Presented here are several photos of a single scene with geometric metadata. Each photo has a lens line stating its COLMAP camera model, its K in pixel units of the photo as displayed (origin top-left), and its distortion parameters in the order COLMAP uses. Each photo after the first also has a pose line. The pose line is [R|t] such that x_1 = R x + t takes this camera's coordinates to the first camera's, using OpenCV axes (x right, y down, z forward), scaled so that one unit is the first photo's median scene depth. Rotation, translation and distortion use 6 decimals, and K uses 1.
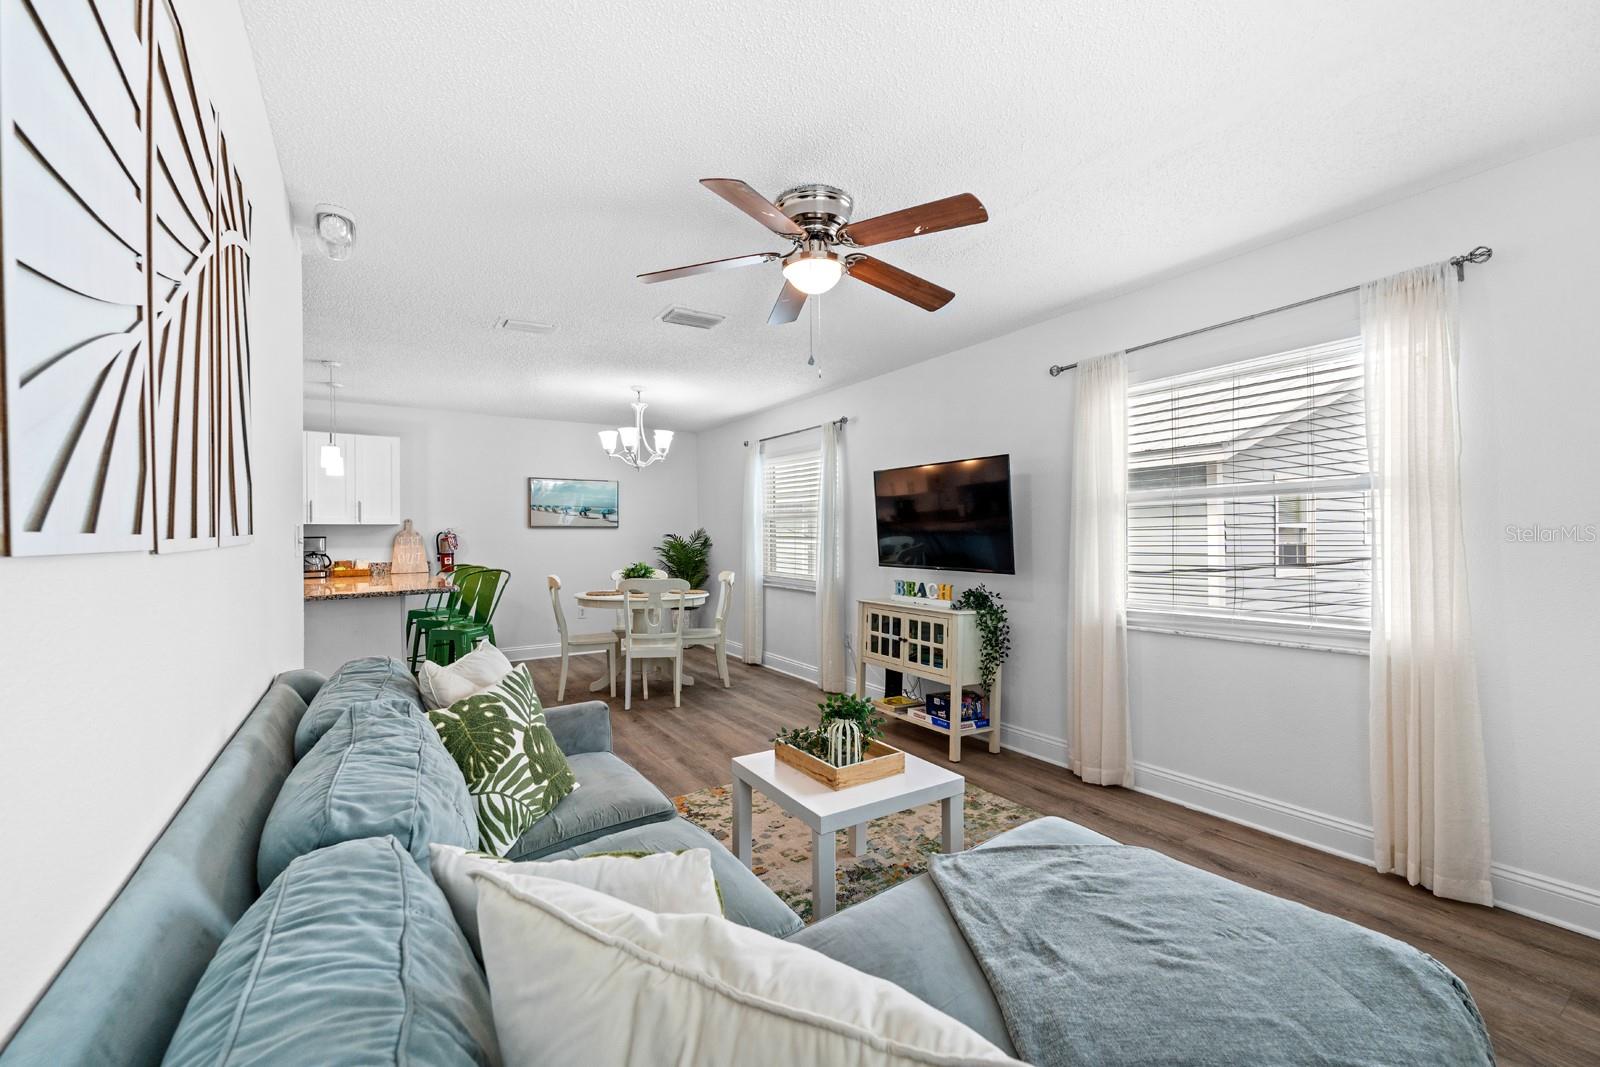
lens RADIAL K [[651.2, 0, 796.5], [0, 651.2, 538.9], [0, 0, 1]] dist [-0.001797, -0.000443]
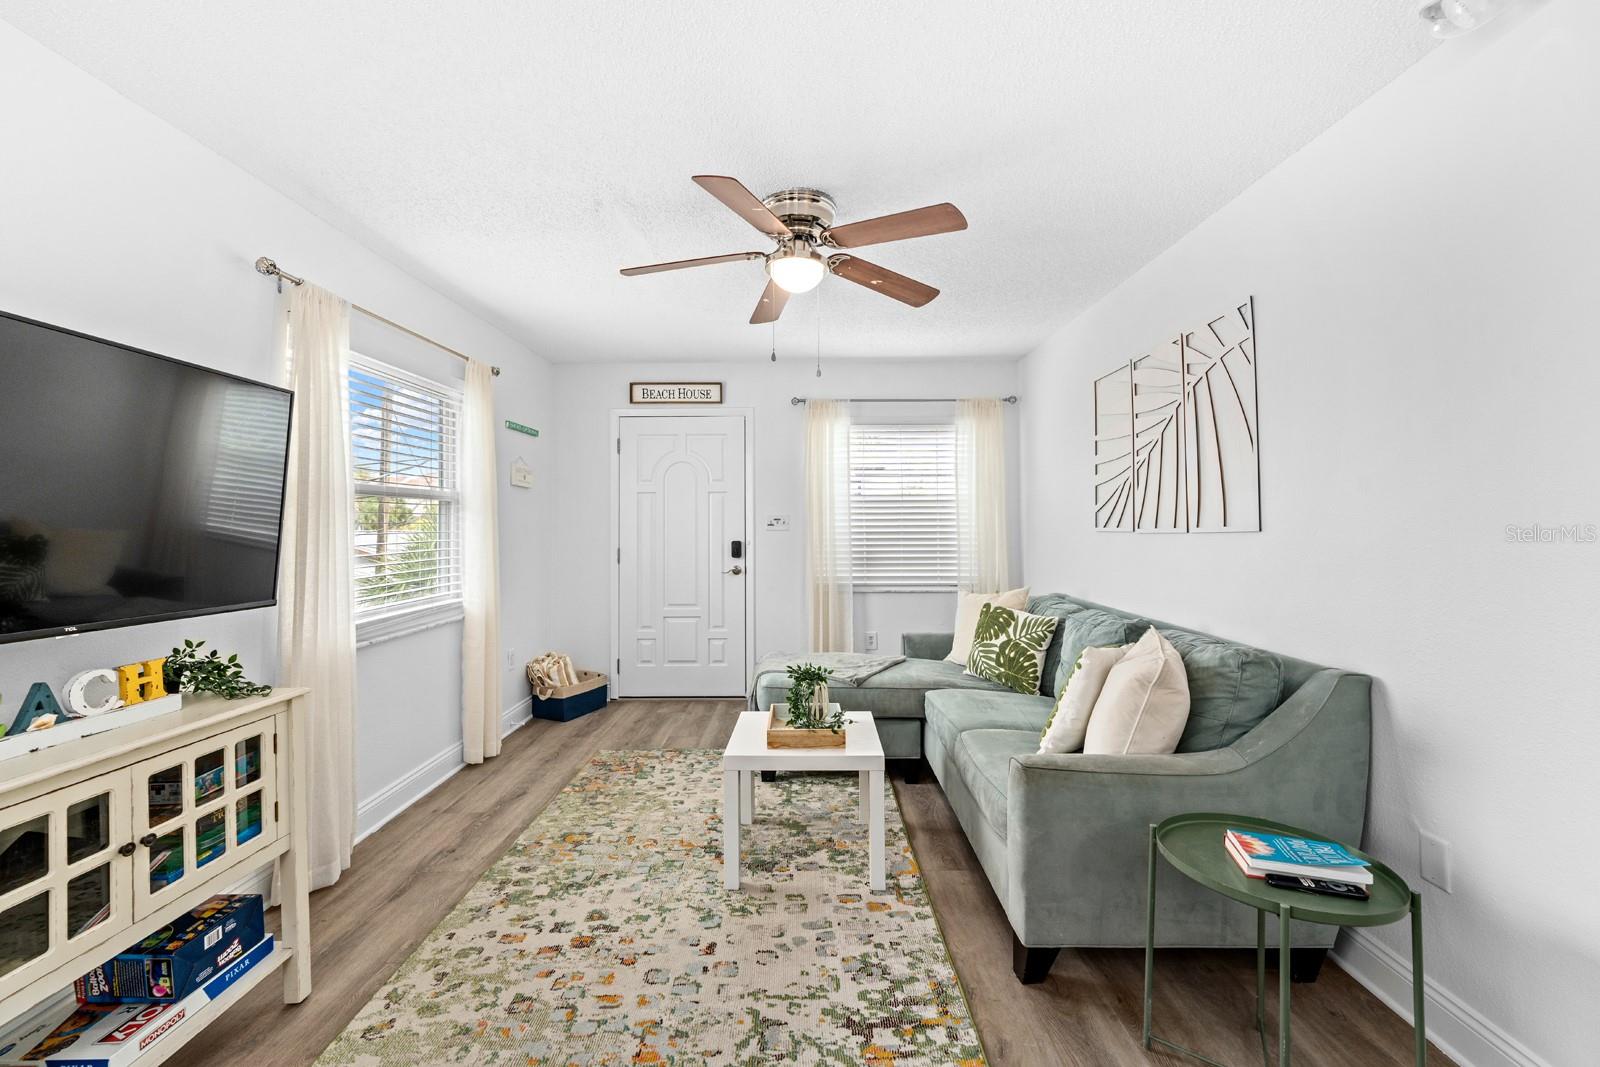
lens RADIAL K [[651.2, 0, 794.9], [0, 651.2, 523.3], [0, 0, 1]] dist [-0.001797, -0.000443]
pose [[-0.834173, 0.013843, 0.551329, -0.265086], [0.011606, 0.999904, -0.007547, -0.004315], [-0.551380, 0.000103, -0.834254, 0.940917]]
